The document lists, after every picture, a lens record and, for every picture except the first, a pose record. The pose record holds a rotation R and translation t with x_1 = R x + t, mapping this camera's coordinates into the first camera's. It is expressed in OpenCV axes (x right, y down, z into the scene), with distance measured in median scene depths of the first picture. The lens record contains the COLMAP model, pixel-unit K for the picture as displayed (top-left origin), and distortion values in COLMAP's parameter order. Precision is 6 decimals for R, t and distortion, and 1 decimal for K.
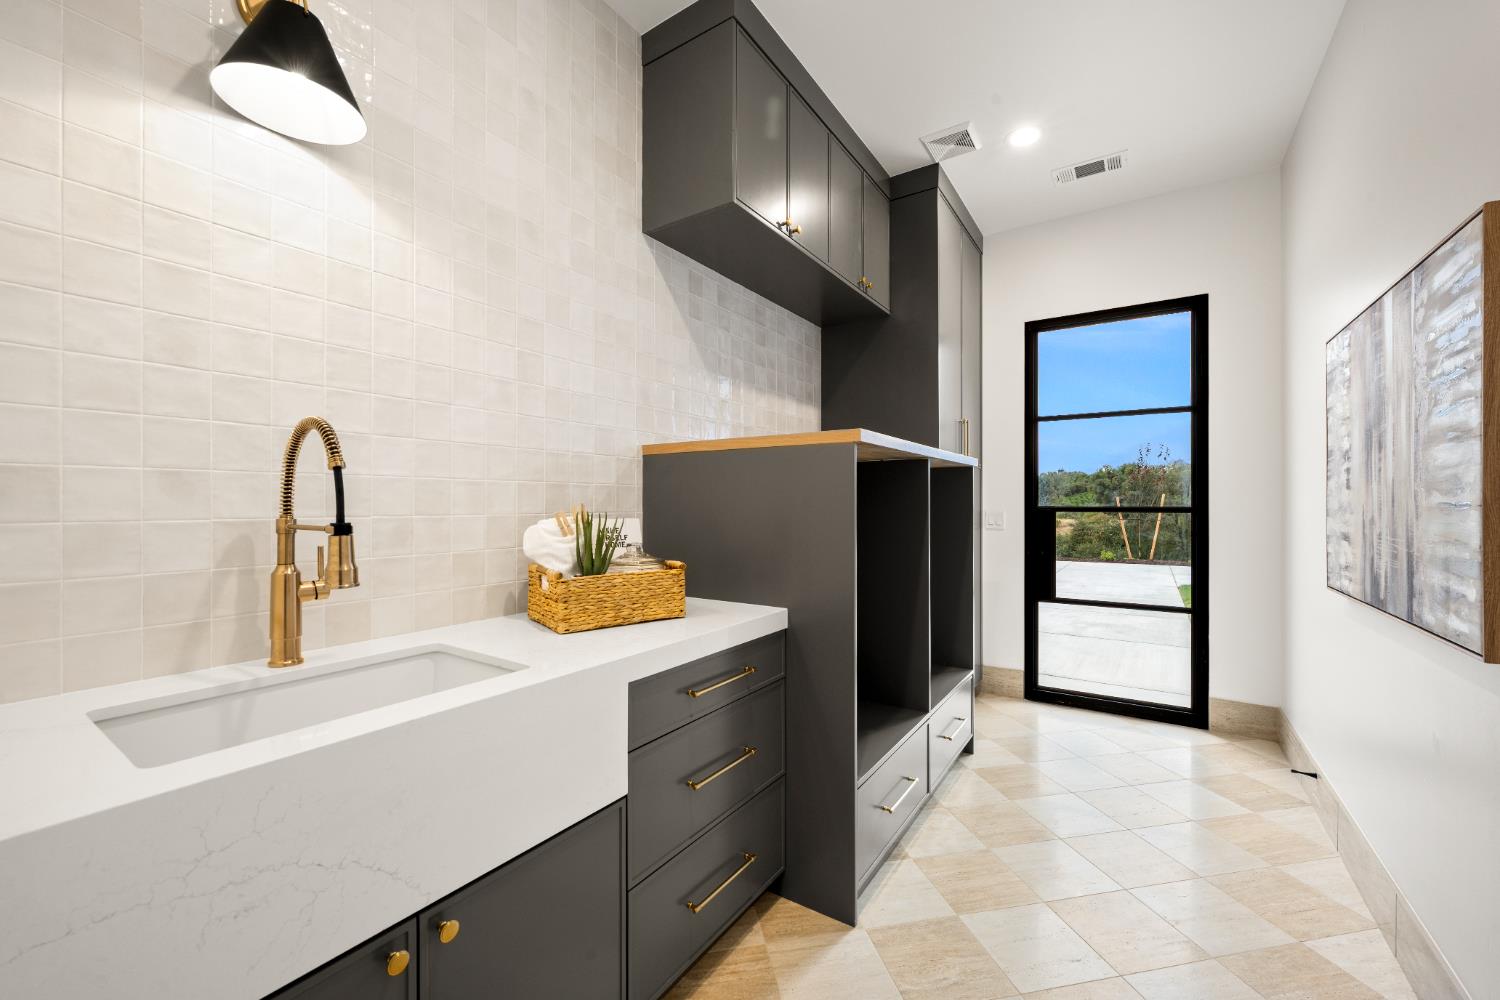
lens RADIAL K [[599.2, 0, 742.6], [0, 599.2, 504.6], [0, 0, 1]] dist [-0.001079, -0.000260]
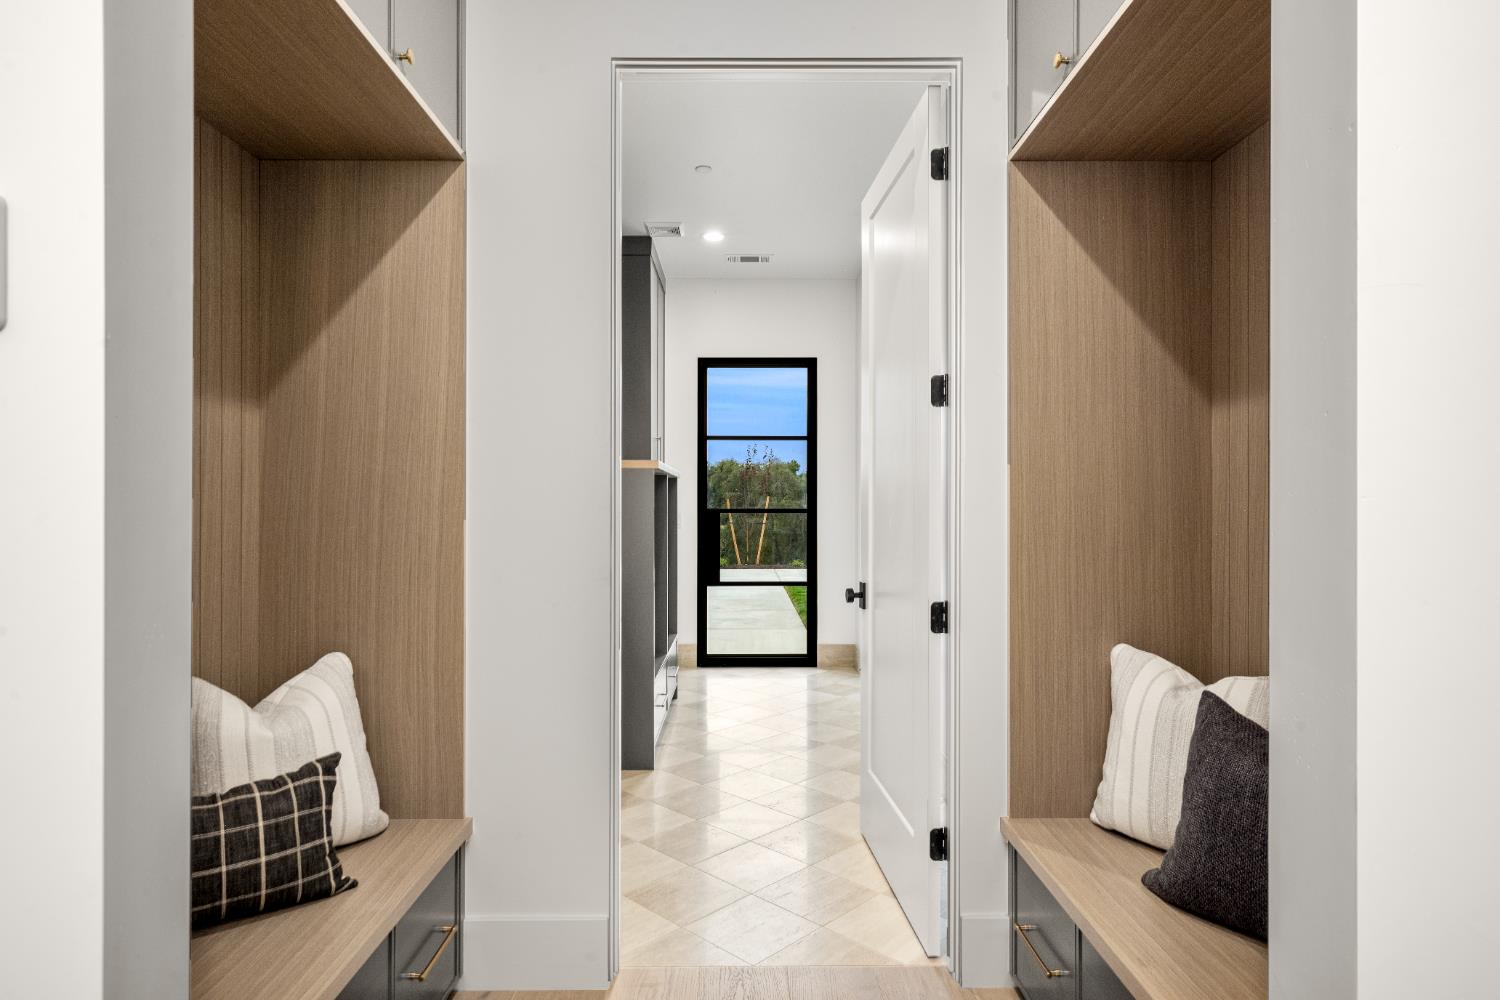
lens RADIAL K [[839.3, 0, 739.9], [0, 839.3, 504.5], [0, 0, 1]] dist [0.001300, -0.000841]
pose [[0.831573, 0.001541, 0.555413, -0.442044], [0.000604, 0.999993, -0.003678, 0.001336], [-0.555415, 0.003394, 0.831566, -0.509982]]
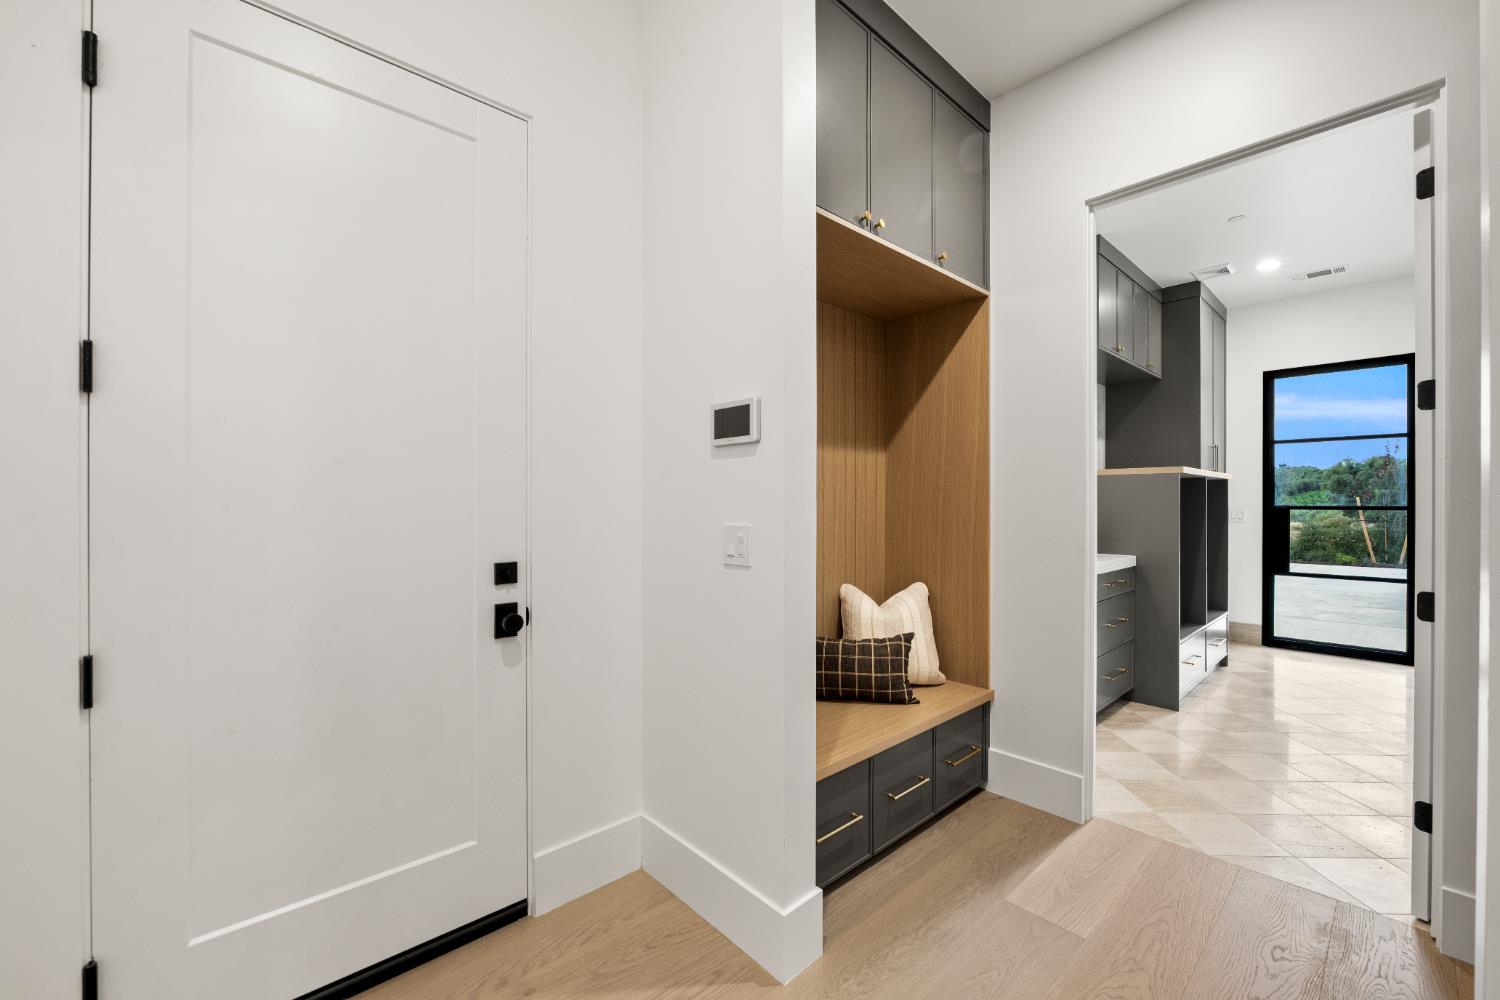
lens RADIAL K [[599.2, 0, 748.7], [0, 599.2, 504.4], [0, 0, 1]] dist [-0.001079, -0.000260]
pose [[0.971328, 0.001128, -0.237742, -0.379627], [-0.001228, 0.999999, -0.000269, 0.002644], [0.237741, 0.000554, 0.971328, -0.670144]]
